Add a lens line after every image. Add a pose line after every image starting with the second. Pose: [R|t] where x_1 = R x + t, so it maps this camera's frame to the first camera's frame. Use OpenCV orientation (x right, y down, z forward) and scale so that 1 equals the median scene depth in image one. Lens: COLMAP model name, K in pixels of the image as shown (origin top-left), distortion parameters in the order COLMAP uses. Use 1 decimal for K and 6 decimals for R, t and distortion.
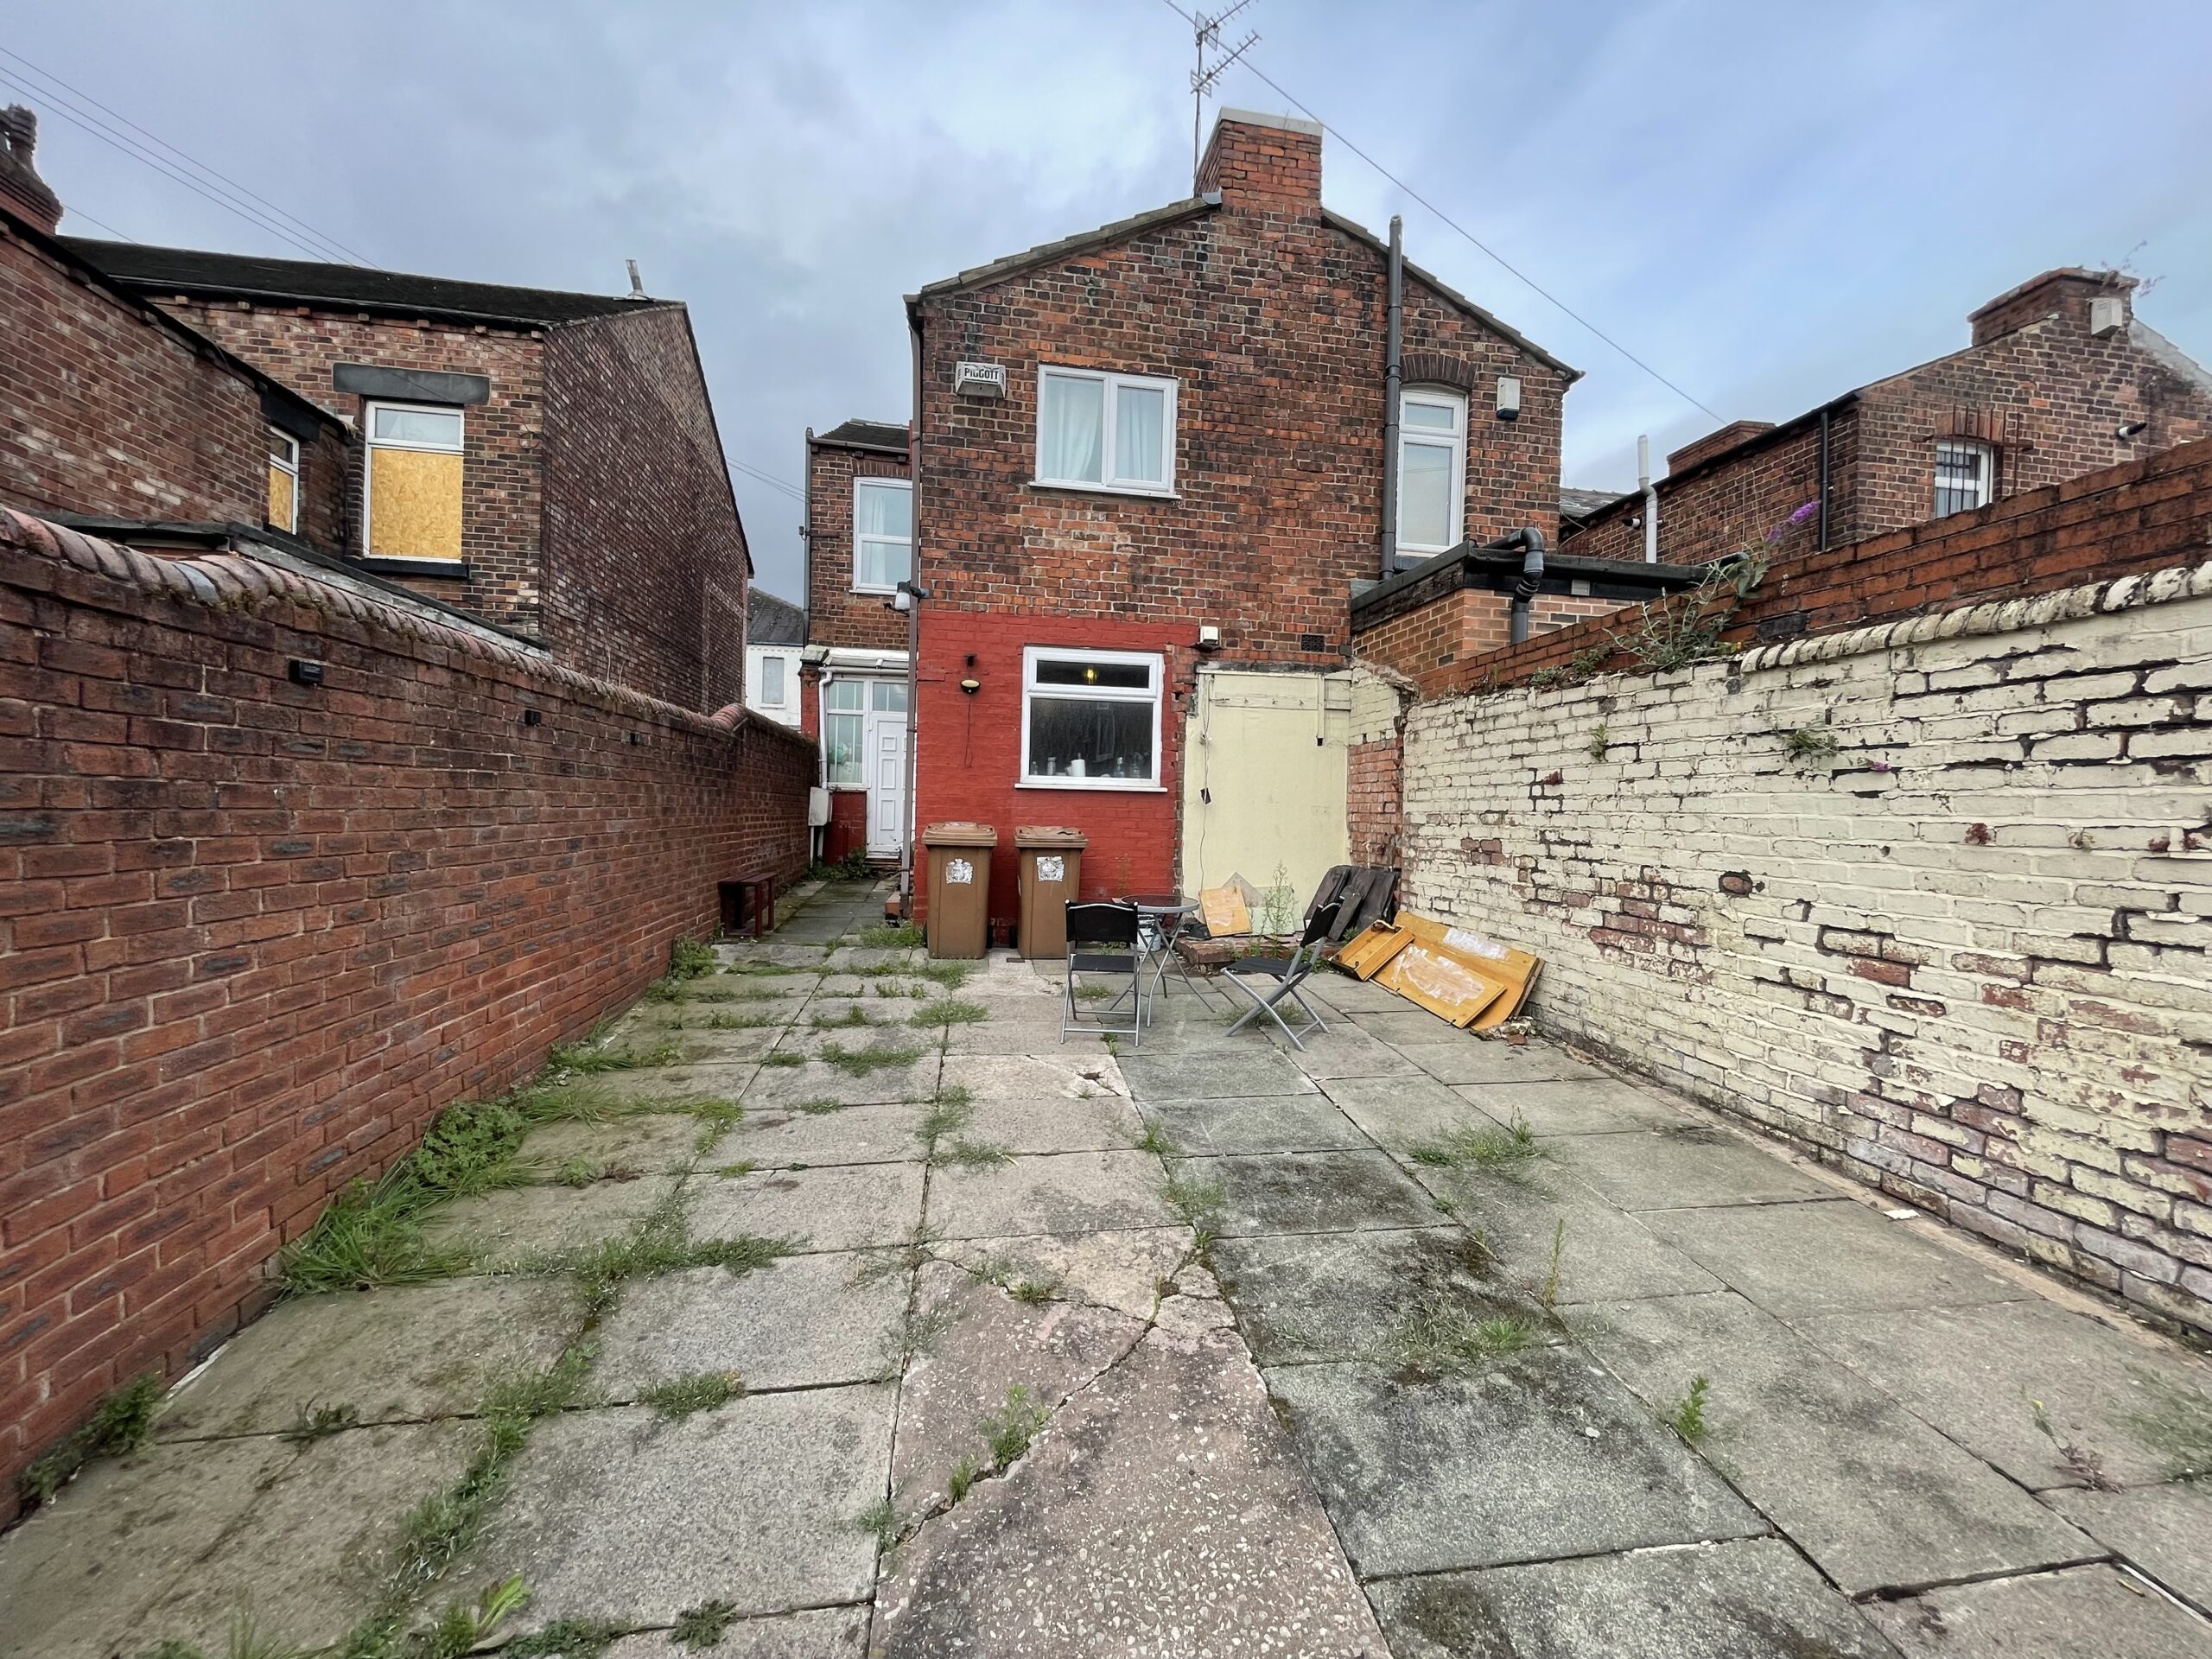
lens RADIAL K [[889.7, 0, 1102.3], [0, 889.7, 825.3], [0, 0, 1]] dist [-0.001562, -0.000433]
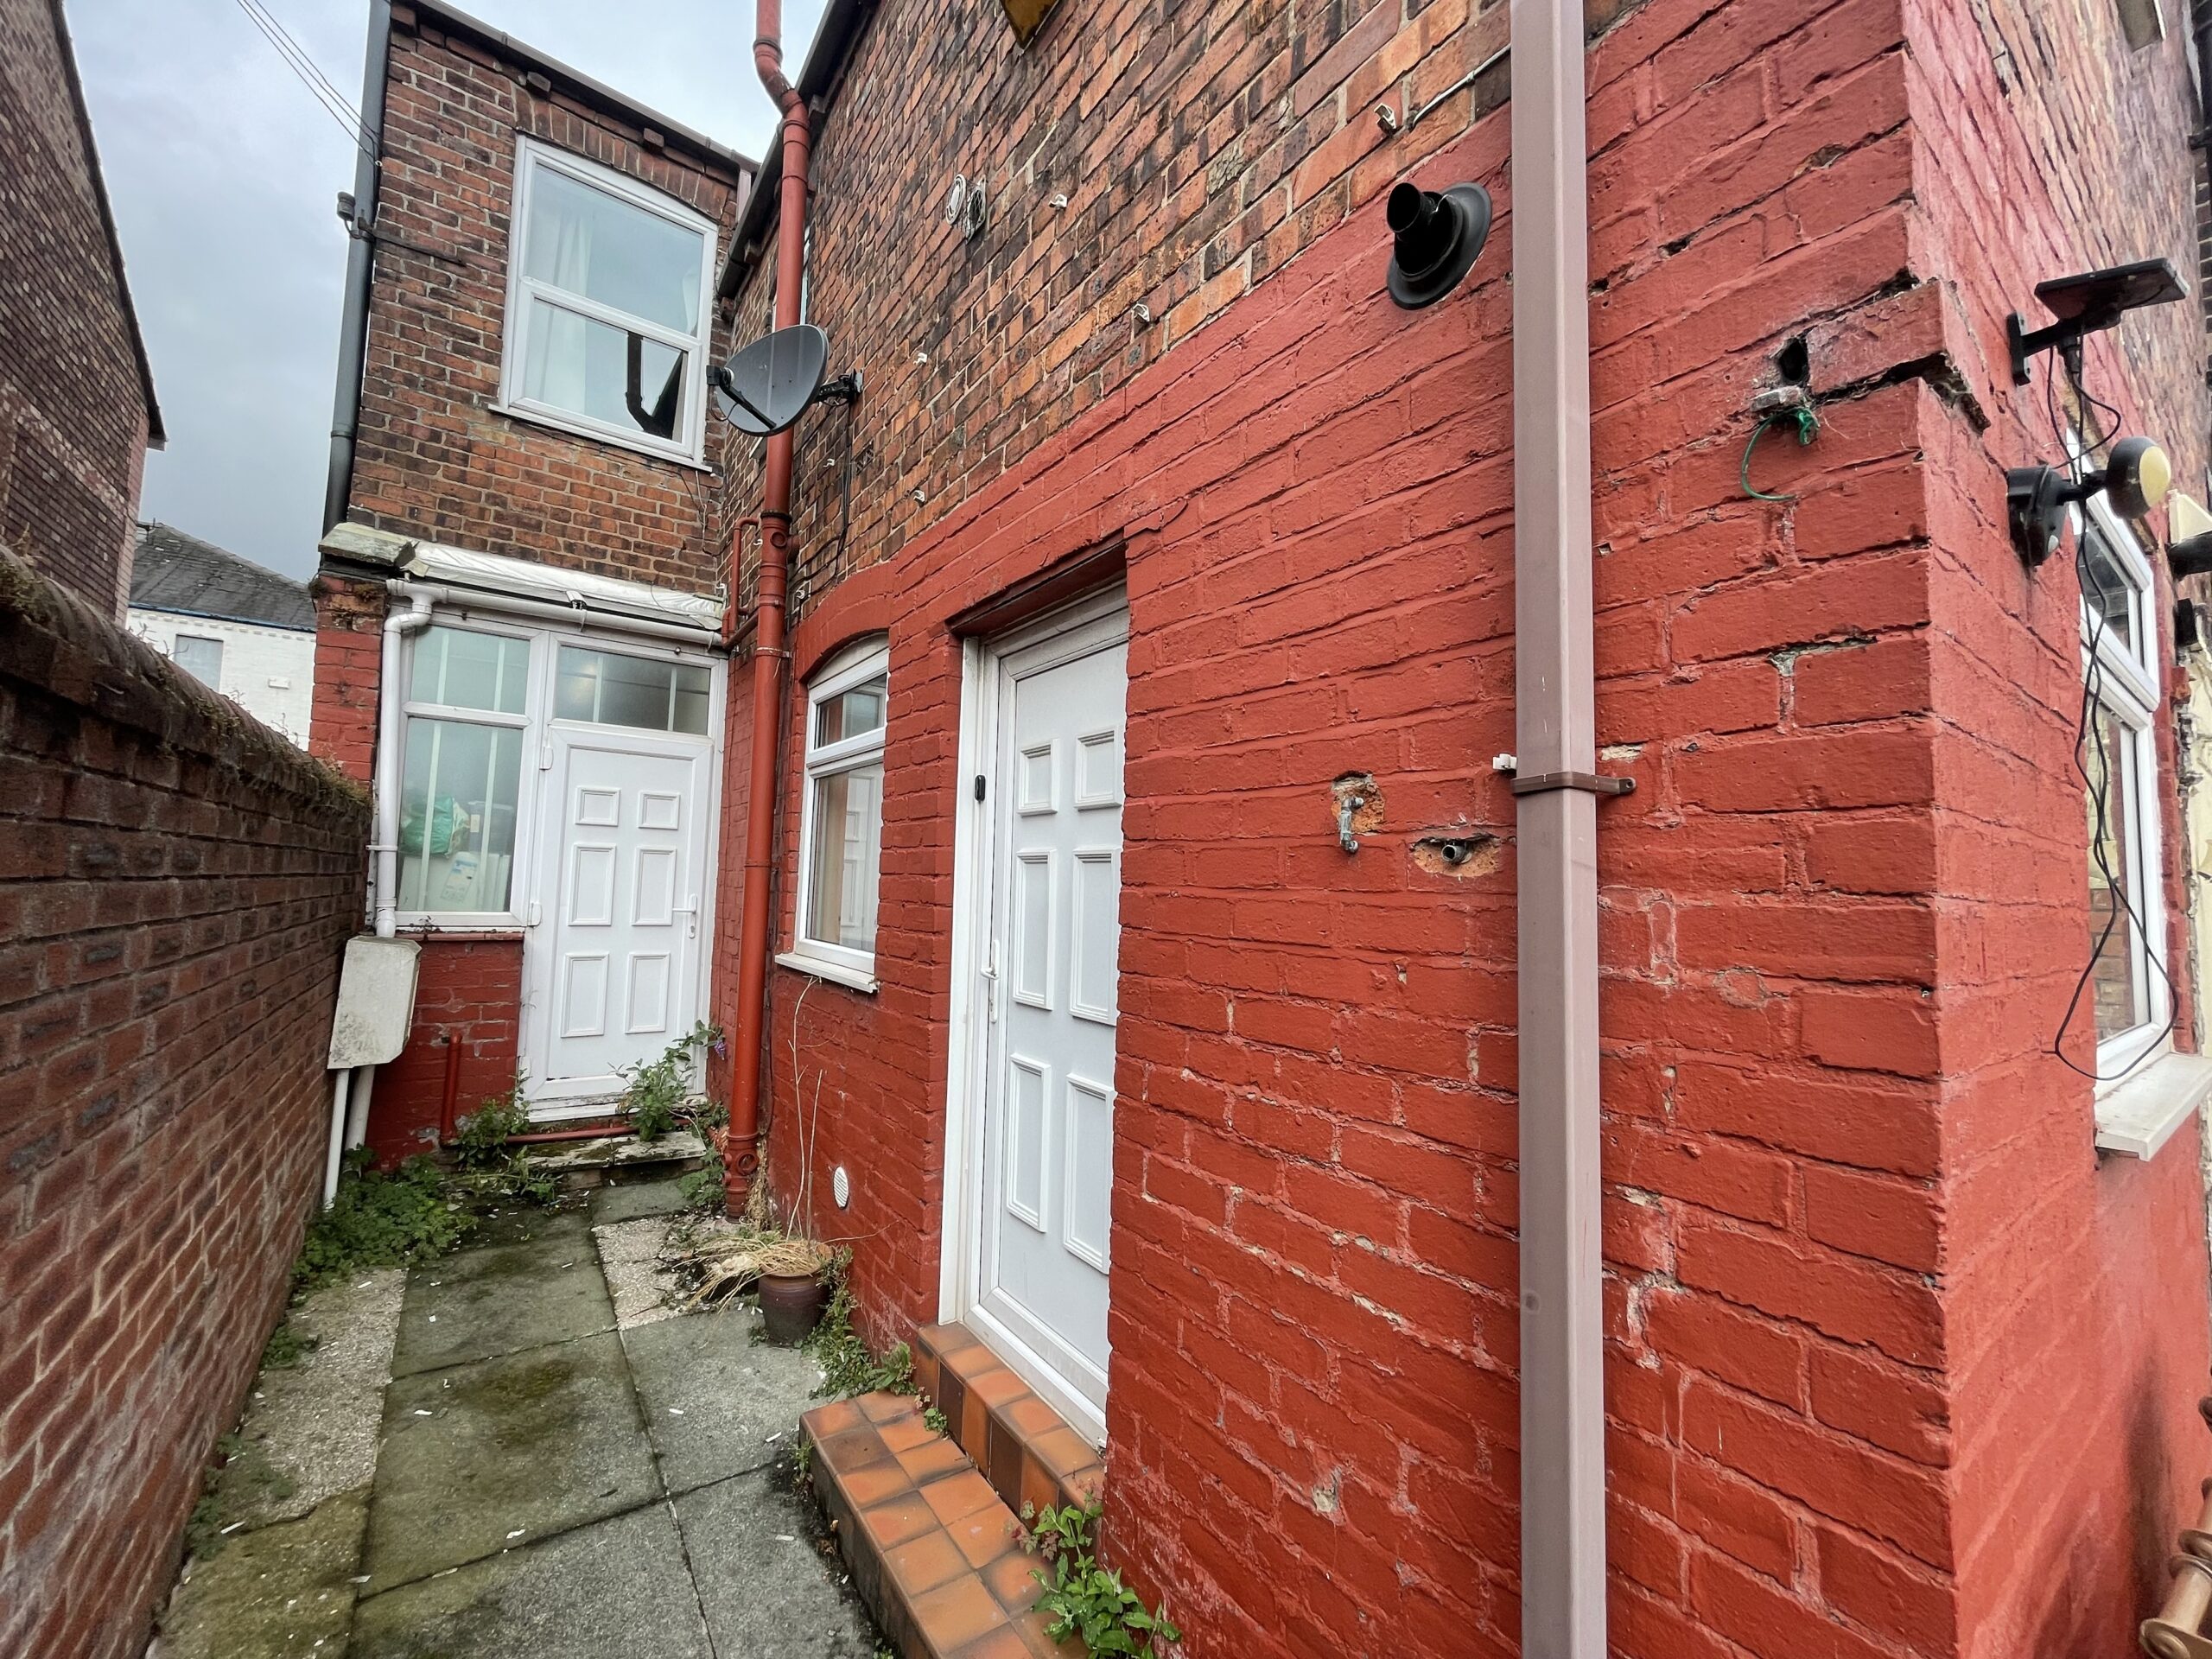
lens RADIAL K [[889.7, 0, 1099.3], [0, 889.7, 829.9], [0, 0, 1]] dist [-0.001562, -0.000433]
pose [[0.901061, 0.037238, 0.432091, -0.419888], [-0.005375, 0.997189, -0.074730, -0.108963], [-0.433659, 0.065013, 0.898728, 1.127405]]
